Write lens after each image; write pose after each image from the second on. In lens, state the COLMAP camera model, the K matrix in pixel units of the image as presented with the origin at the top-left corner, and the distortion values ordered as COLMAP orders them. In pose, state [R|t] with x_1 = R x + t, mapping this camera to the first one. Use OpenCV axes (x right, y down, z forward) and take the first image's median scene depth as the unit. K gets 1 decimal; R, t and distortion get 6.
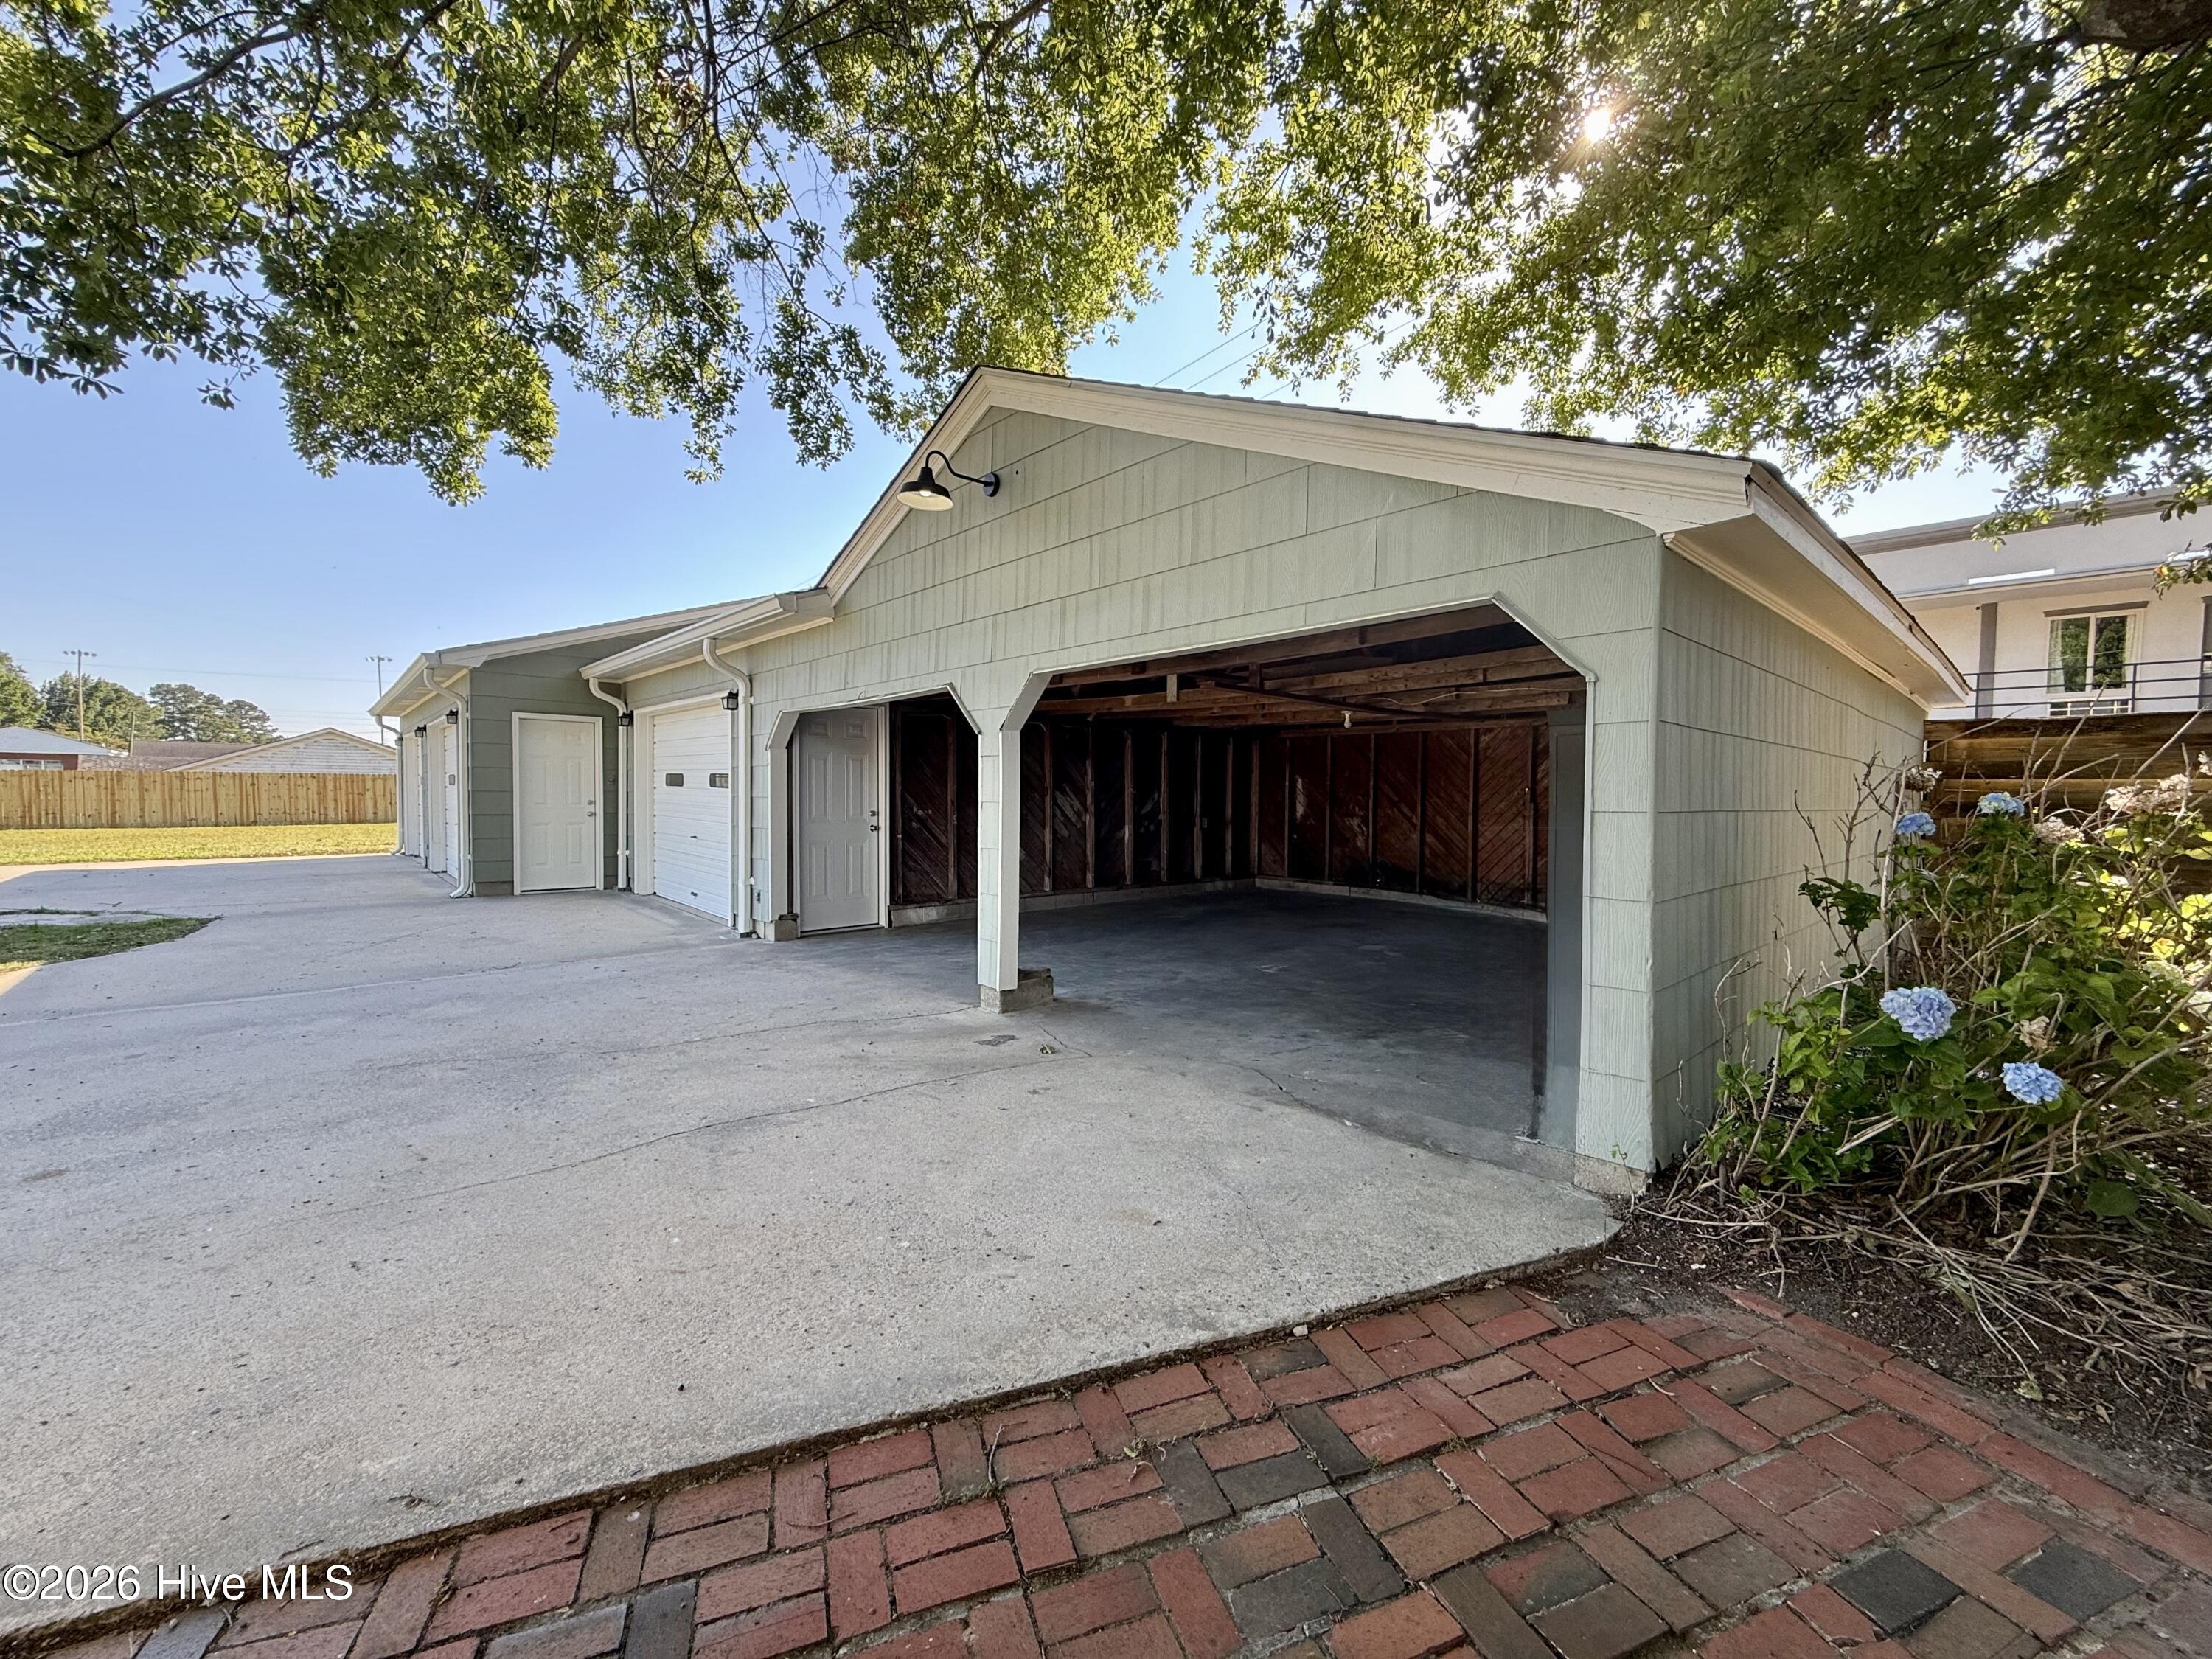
lens RADIAL K [[879.6, 0, 1104.4], [0, 879.6, 824.5], [0, 0, 1]] dist [-0.000236, 0.000442]
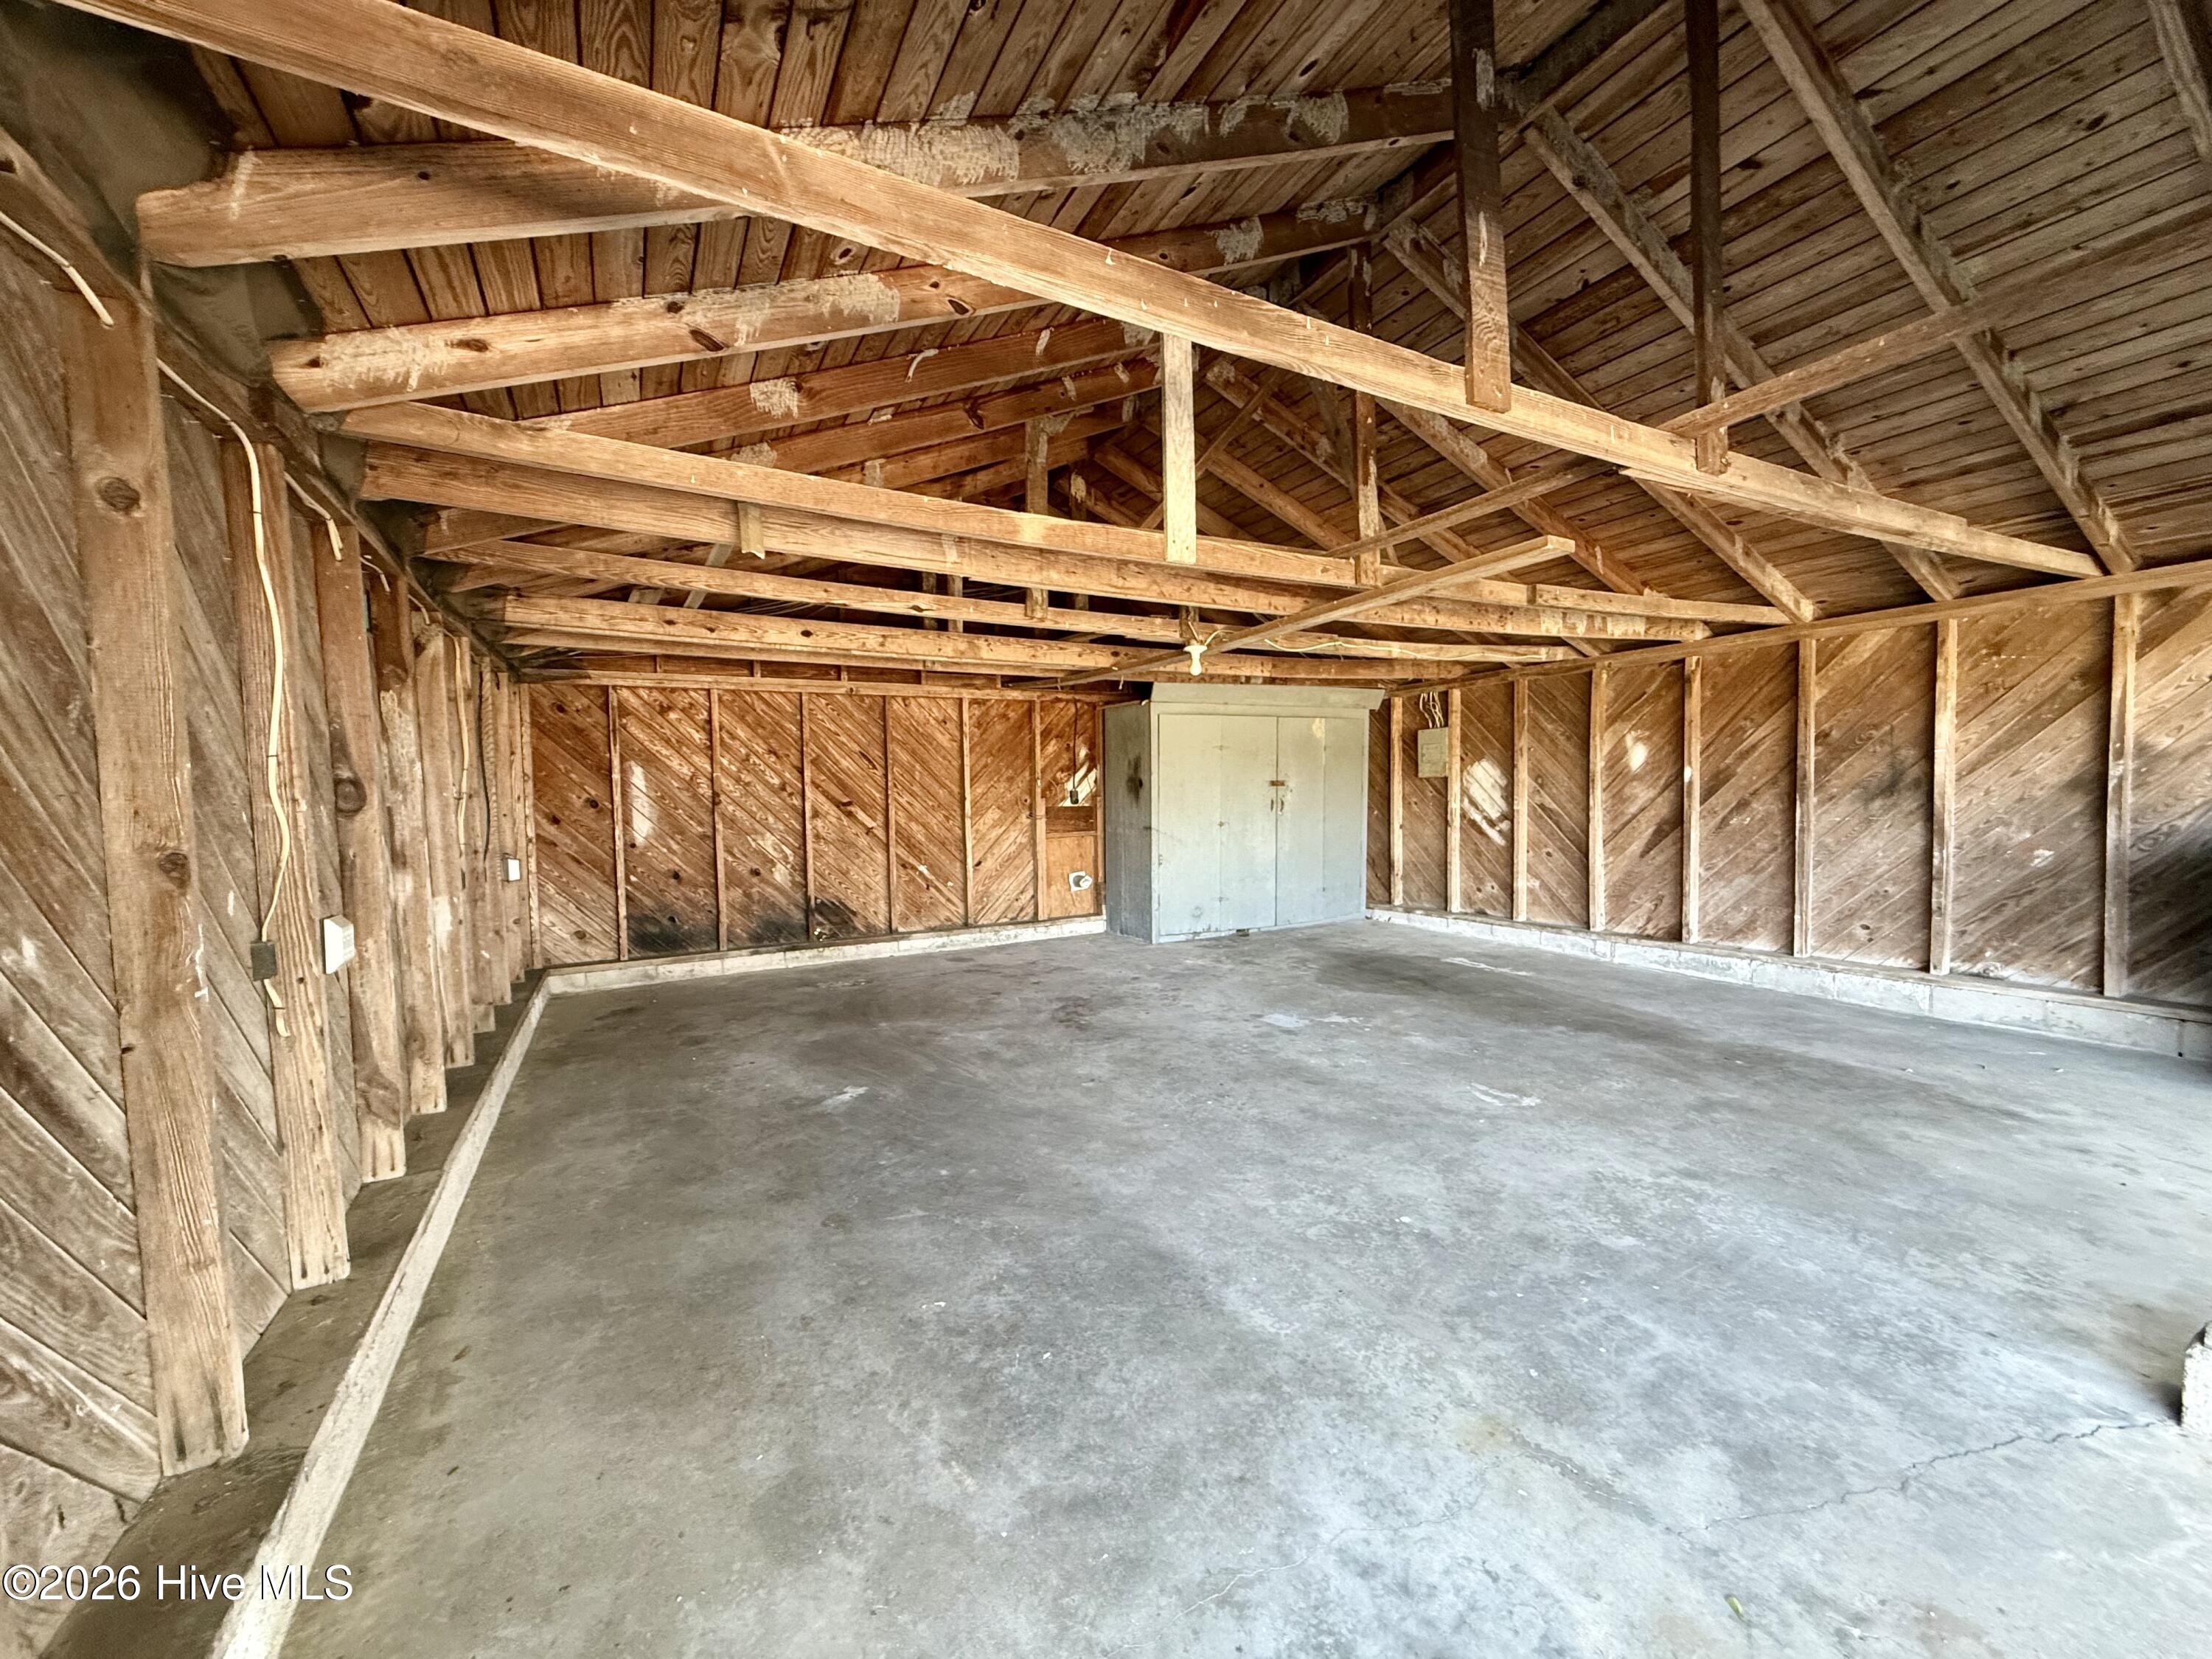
lens RADIAL K [[879.6, 0, 1103.3], [0, 879.6, 833.0], [0, 0, 1]] dist [-0.000236, 0.000442]
pose [[0.232418, -0.058173, 0.970875, -0.237390], [0.053060, 0.997482, 0.047065, -0.024872], [-0.971168, 0.040576, 0.234919, 0.664787]]
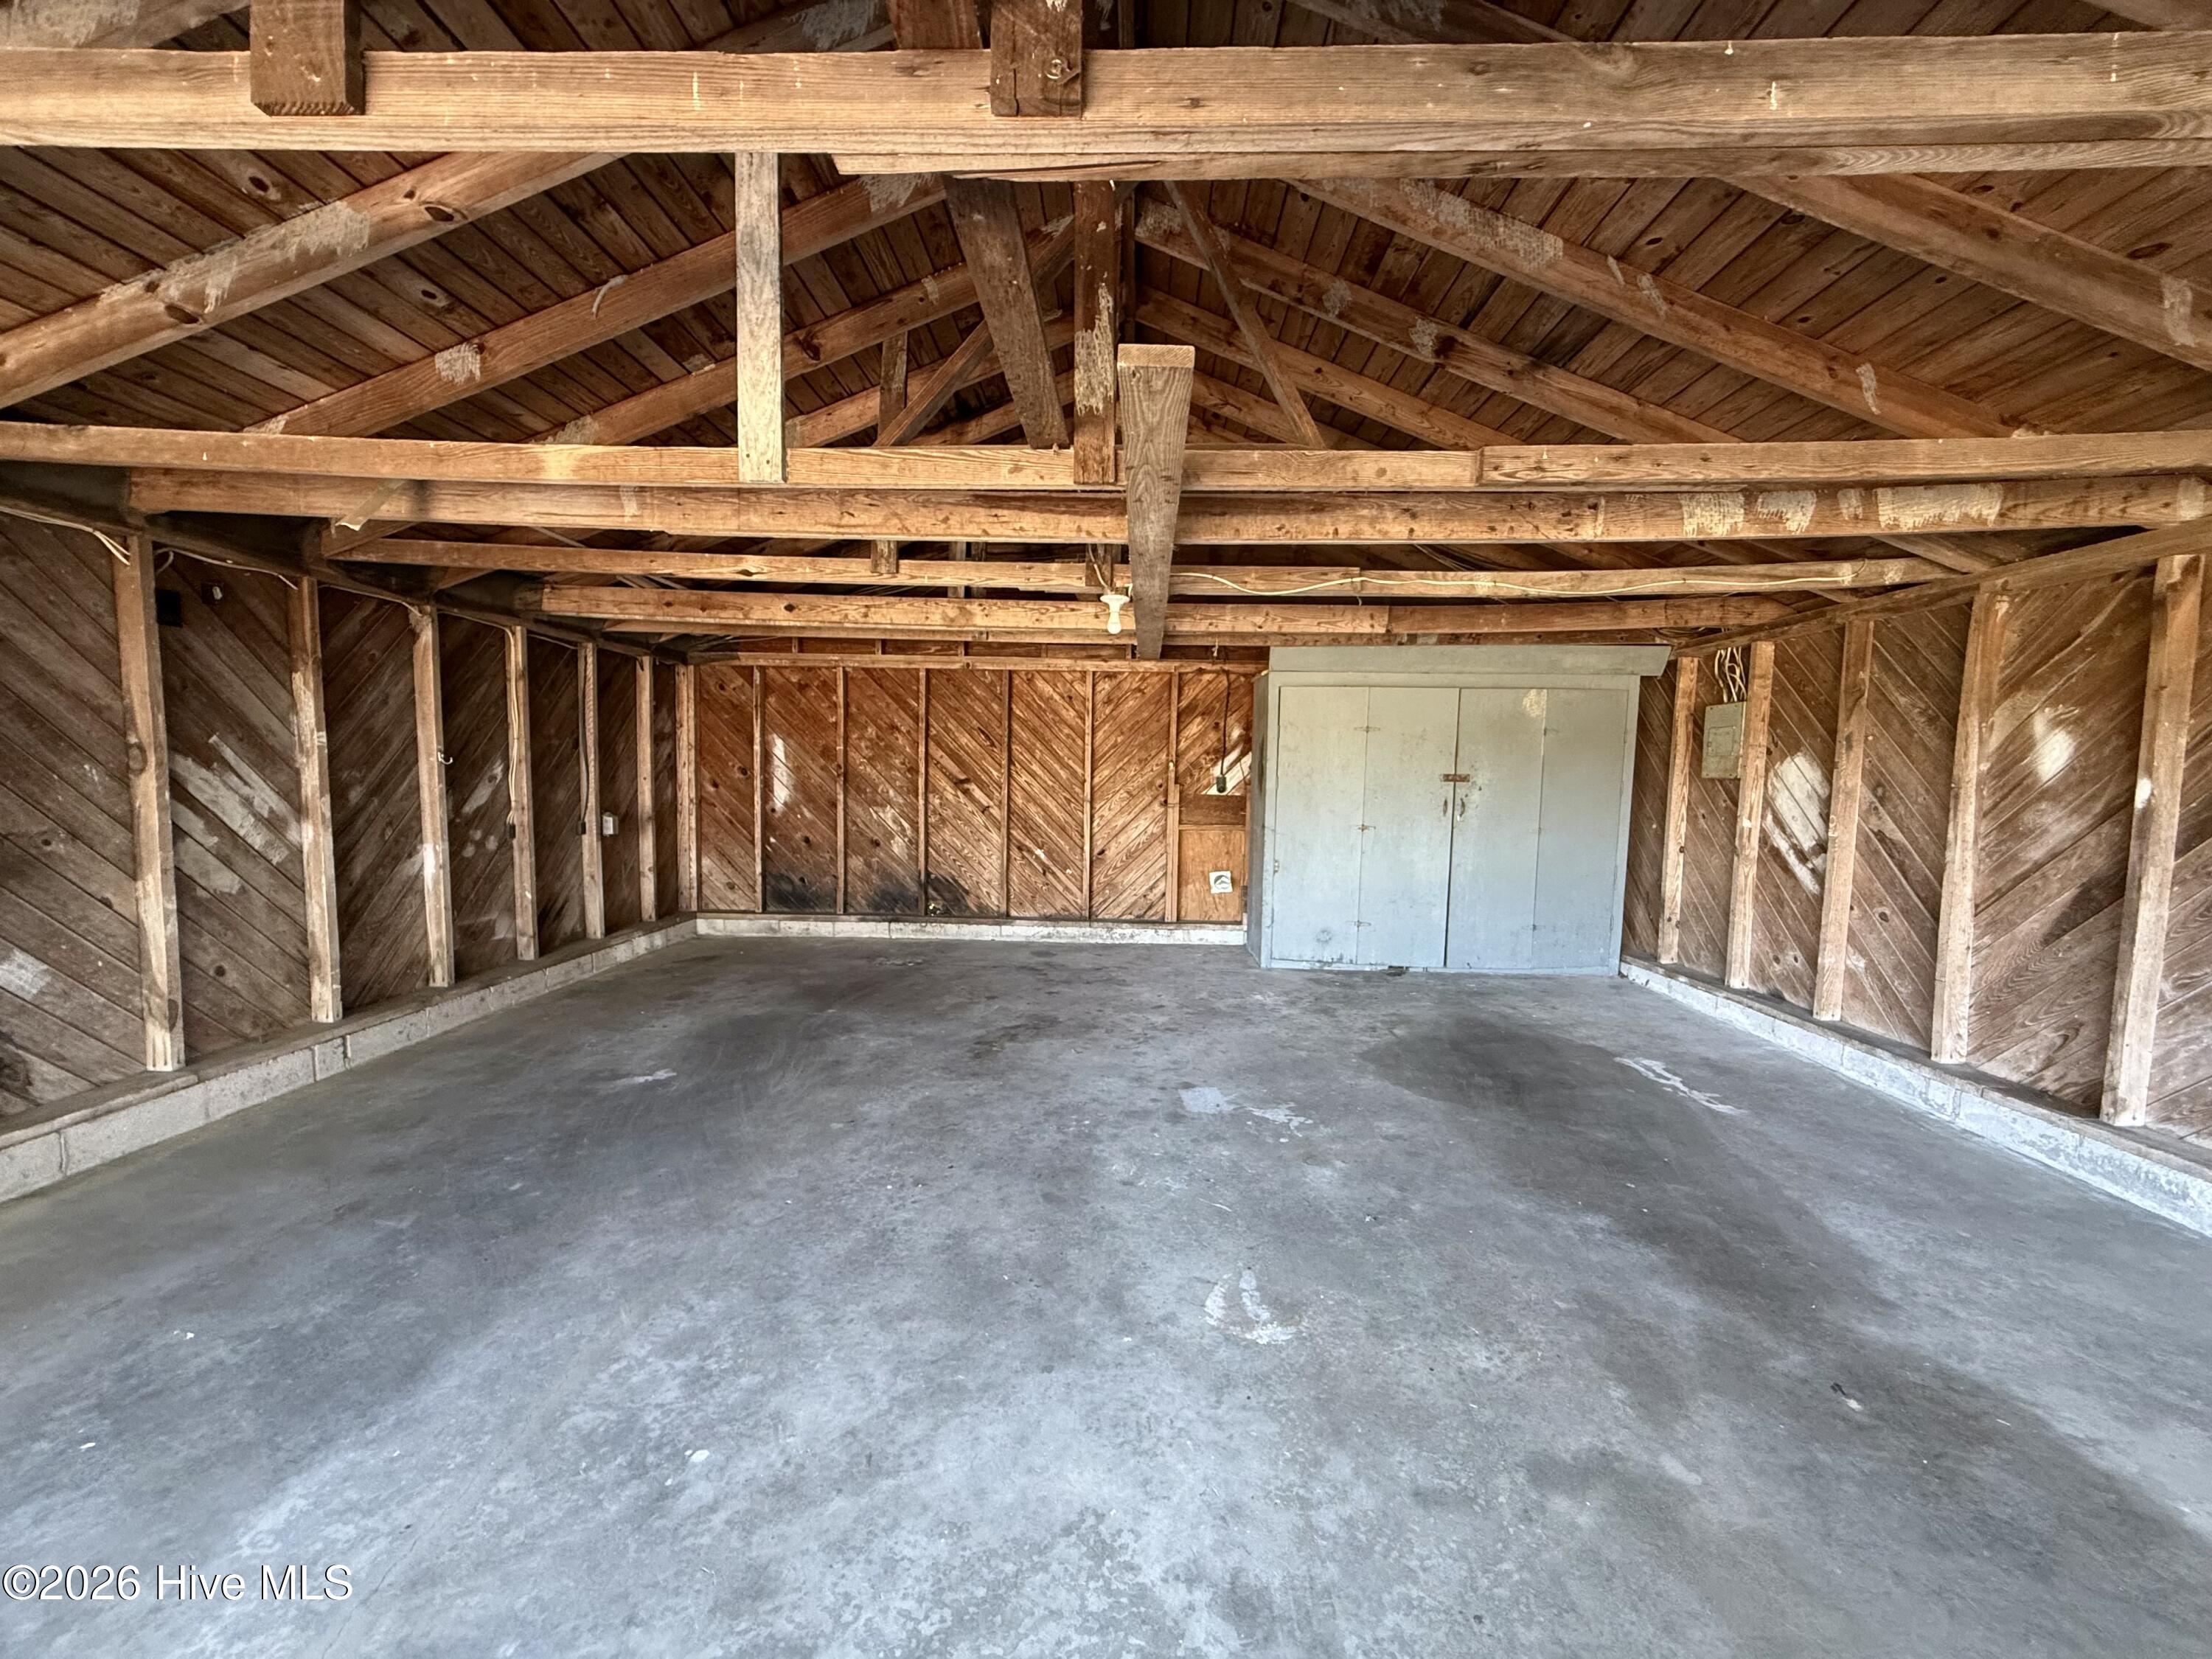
lens RADIAL K [[879.6, 0, 1103.6], [0, 879.6, 832.2], [0, 0, 1]] dist [-0.000236, 0.000442]
pose [[0.691745, -0.046631, 0.720634, -0.049990], [0.010352, 0.998451, 0.054671, -0.022586], [-0.722067, -0.030358, 0.691156, 0.489337]]
